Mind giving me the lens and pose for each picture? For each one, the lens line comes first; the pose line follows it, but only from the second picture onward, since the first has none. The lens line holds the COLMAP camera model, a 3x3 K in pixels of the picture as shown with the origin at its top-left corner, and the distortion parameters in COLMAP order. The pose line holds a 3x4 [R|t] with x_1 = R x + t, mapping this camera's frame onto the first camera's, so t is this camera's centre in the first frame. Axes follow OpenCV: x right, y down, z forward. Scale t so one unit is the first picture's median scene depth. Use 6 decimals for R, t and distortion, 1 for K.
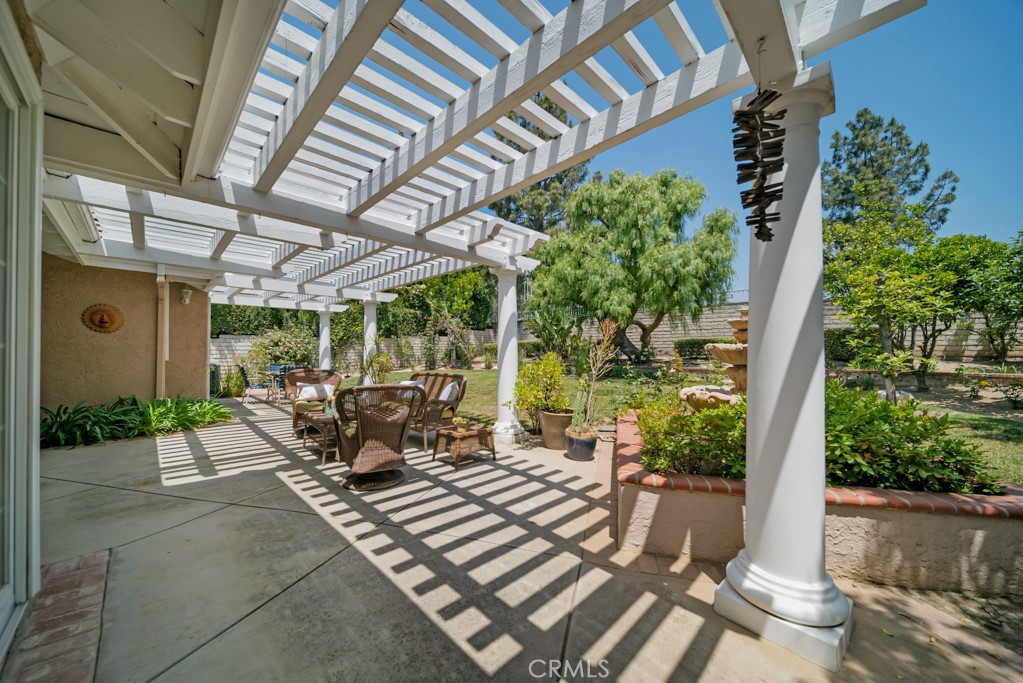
lens RADIAL K [[366.0, 0, 511.7], [0, 366.0, 348.6], [0, 0, 1]] dist [-0.001176, -0.000222]
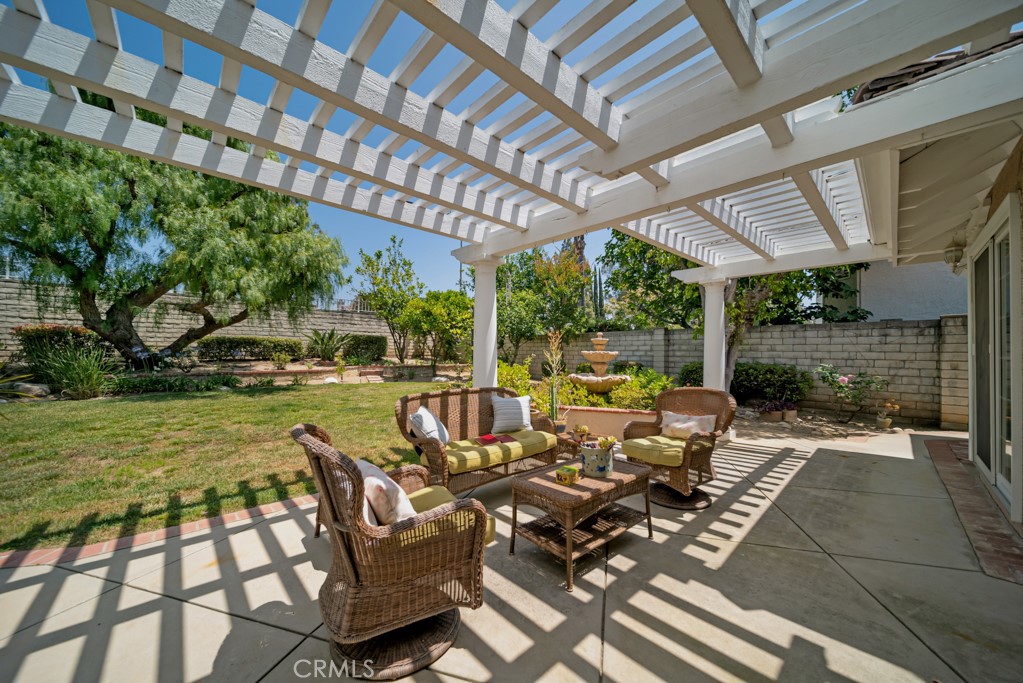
lens RADIAL K [[366.0, 0, 514.3], [0, 366.0, 350.1], [0, 0, 1]] dist [-0.001176, -0.000222]
pose [[0.022738, 0.006169, 0.999722, -1.299059], [-0.011697, 0.999914, -0.005905, 0.000184], [-0.999673, -0.011560, 0.022808, 1.377728]]
